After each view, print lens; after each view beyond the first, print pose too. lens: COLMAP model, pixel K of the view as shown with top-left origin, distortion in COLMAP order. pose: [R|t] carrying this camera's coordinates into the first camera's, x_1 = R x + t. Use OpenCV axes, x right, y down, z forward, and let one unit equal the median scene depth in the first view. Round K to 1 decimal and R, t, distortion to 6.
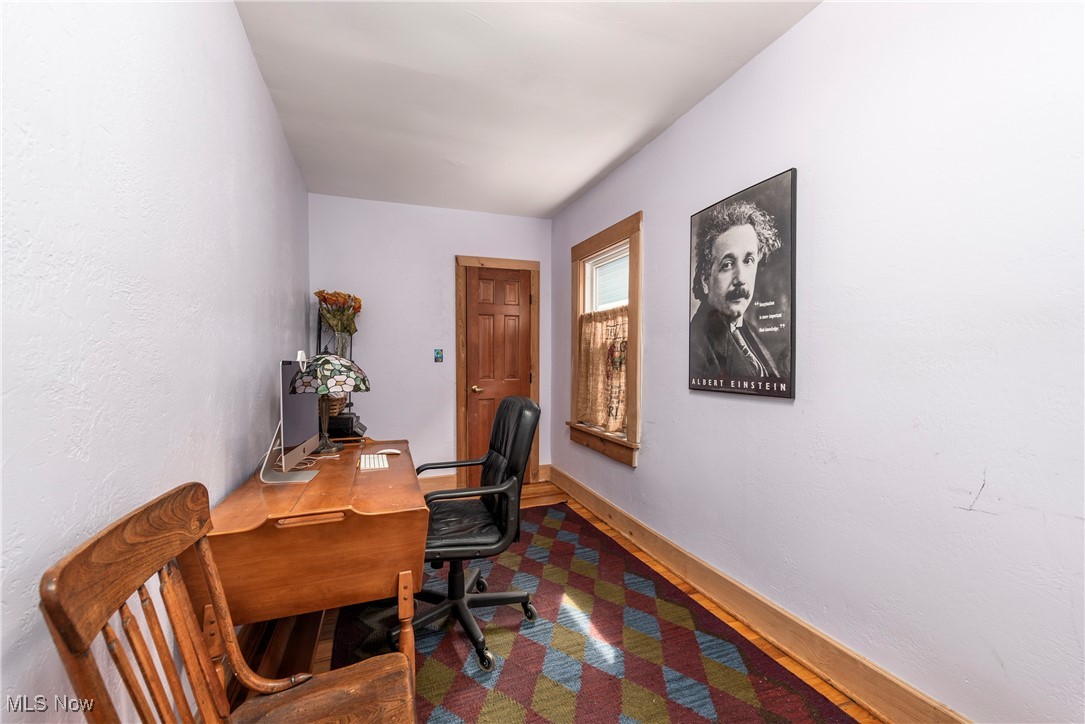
lens RADIAL K [[448.7, 0, 542.5], [0, 448.7, 362.0], [0, 0, 1]] dist [-0.000536, -0.000054]
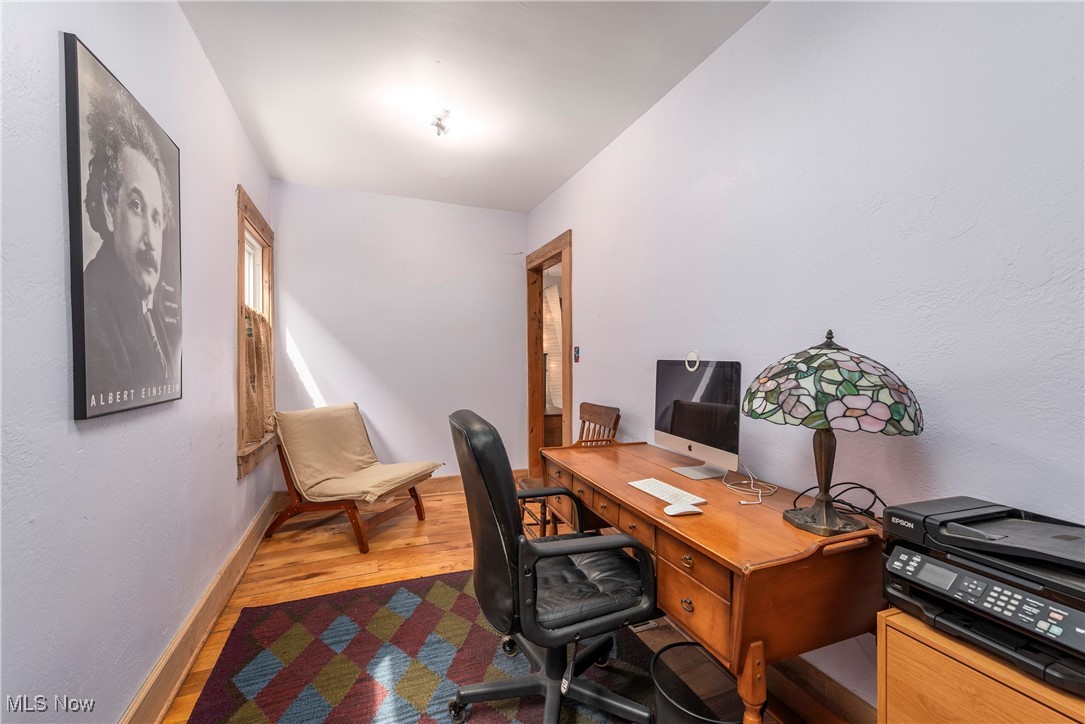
lens RADIAL K [[448.7, 0, 542.5], [0, 448.7, 362.0], [0, 0, 1]] dist [-0.000536, -0.000054]
pose [[-0.999683, -0.007383, -0.024080, -0.142719], [-0.007686, 0.999892, 0.012500, -0.010315], [0.023985, 0.012681, -0.999632, 1.698547]]
